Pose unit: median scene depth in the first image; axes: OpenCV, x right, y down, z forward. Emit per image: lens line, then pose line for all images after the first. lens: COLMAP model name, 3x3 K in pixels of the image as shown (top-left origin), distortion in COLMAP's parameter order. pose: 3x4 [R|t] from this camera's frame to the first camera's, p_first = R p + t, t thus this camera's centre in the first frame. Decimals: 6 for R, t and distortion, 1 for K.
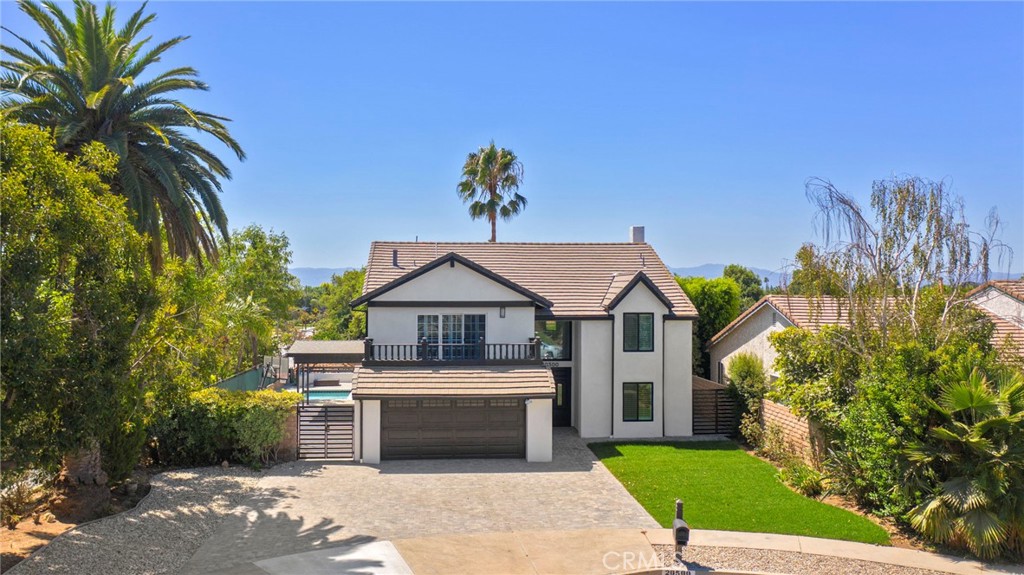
lens RADIAL K [[878.4, 0, 510.6], [0, 878.4, 238.0], [0, 0, 1]] dist [0.010728, -0.013191]
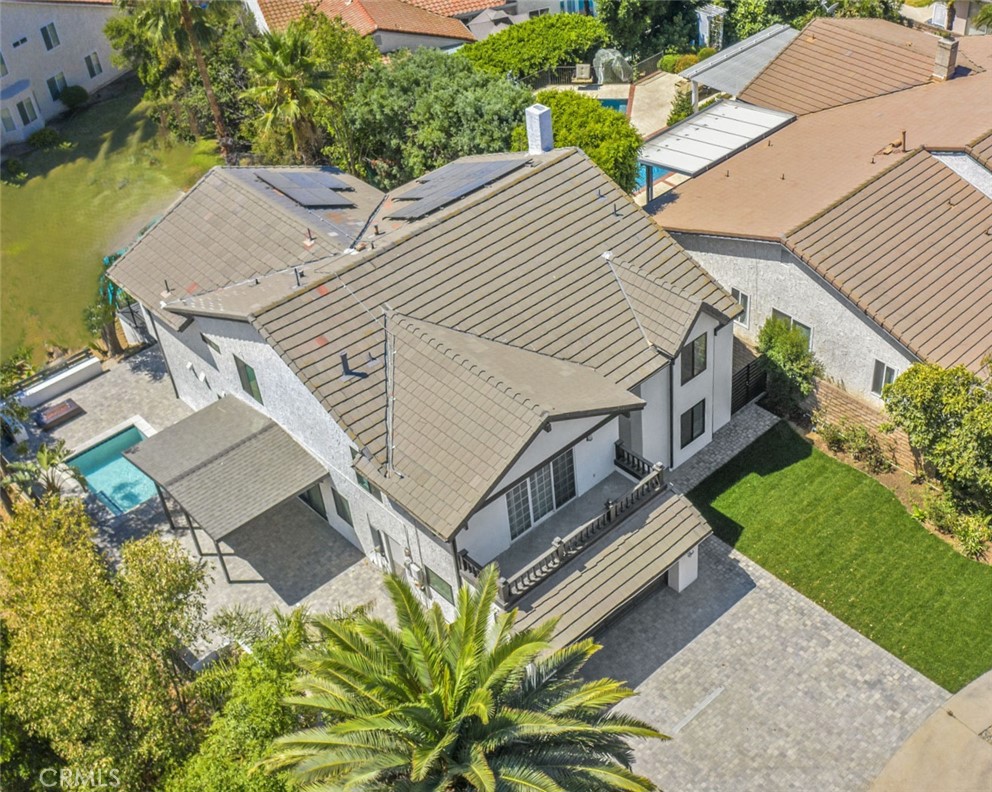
lens RADIAL K [[1236.7, 0, 608.2], [0, 1236.7, 388.6], [0, 0, 1]] dist [0.023066, 0.000000]
pose [[0.775506, -0.425866, 0.466077, -0.523150], [0.011333, 0.747506, 0.664158, -0.718984], [-0.631238, -0.509777, 0.584522, 0.415519]]
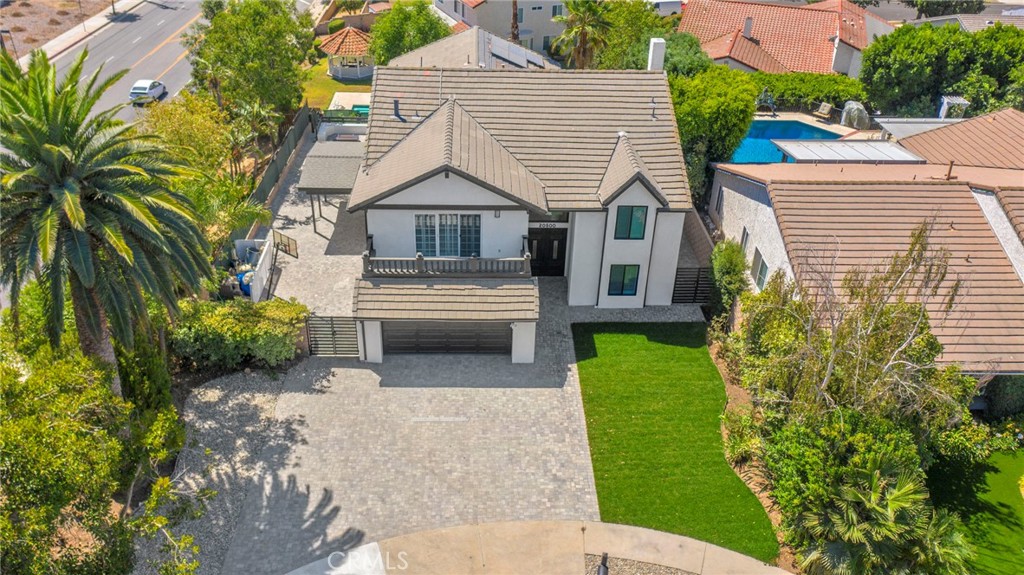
lens RADIAL K [[819.1, 0, 522.5], [0, 819.1, 289.3], [0, 0, 1]] dist [0.024633, -0.004576]
pose [[0.997963, 0.054562, -0.033046, 0.061811], [-0.025813, 0.819163, 0.572979, -0.427587], [0.058333, -0.570959, 0.818903, 0.181716]]
